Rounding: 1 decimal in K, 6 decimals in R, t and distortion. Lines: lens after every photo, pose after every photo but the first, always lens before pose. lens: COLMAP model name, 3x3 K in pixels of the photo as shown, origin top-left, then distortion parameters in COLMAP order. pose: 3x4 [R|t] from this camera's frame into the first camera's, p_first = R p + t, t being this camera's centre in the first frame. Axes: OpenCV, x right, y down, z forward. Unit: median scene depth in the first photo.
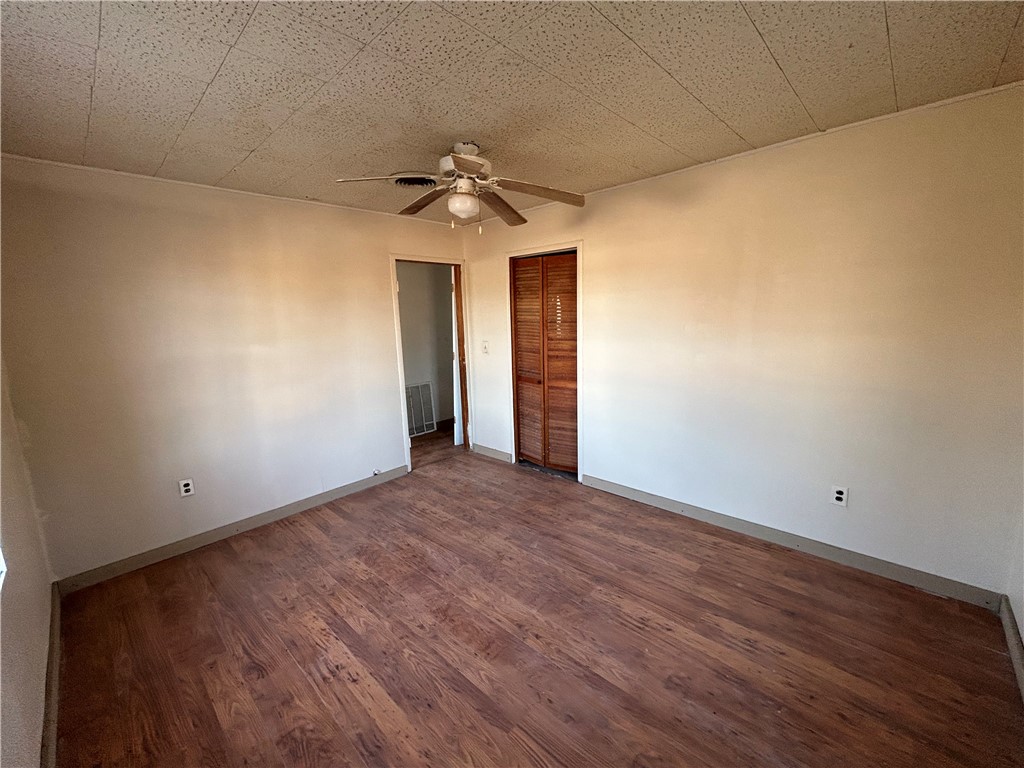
lens RADIAL K [[417.3, 0, 511.0], [0, 417.3, 385.3], [0, 0, 1]] dist [-0.002077, 0.000079]
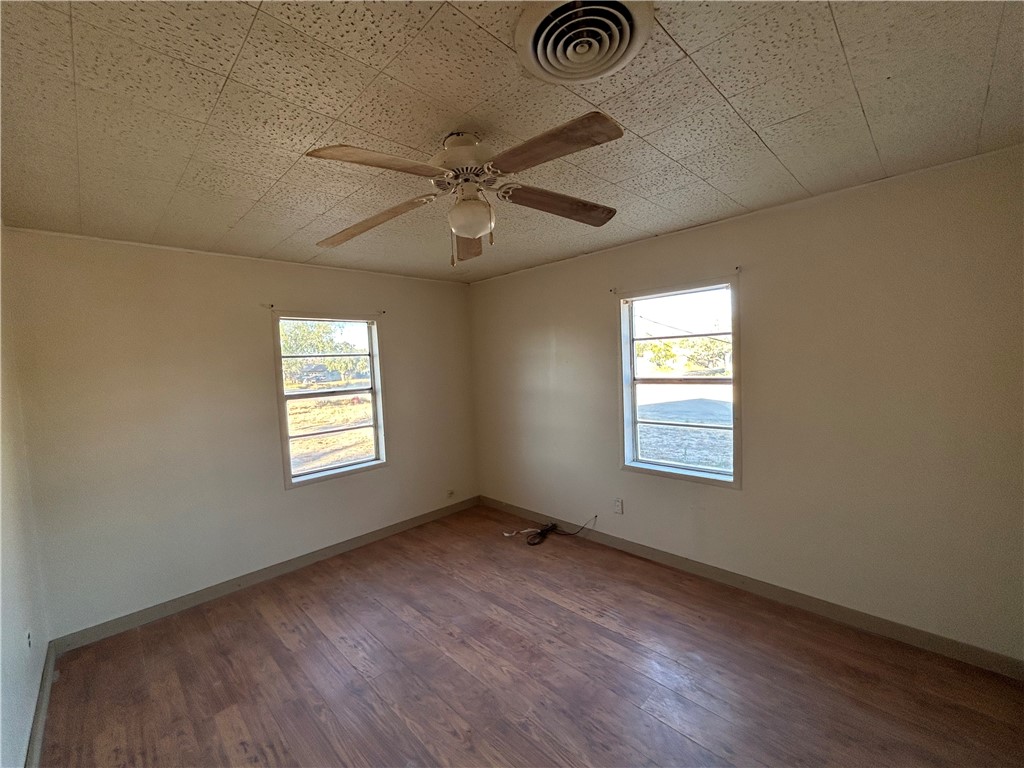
lens RADIAL K [[417.3, 0, 511.0], [0, 417.3, 385.3], [0, 0, 1]] dist [-0.002077, 0.000079]
pose [[-0.996435, 0.079366, 0.028592, -0.204747], [0.083812, 0.969904, 0.228608, -0.368616], [-0.009588, 0.230190, -0.973099, 2.013822]]
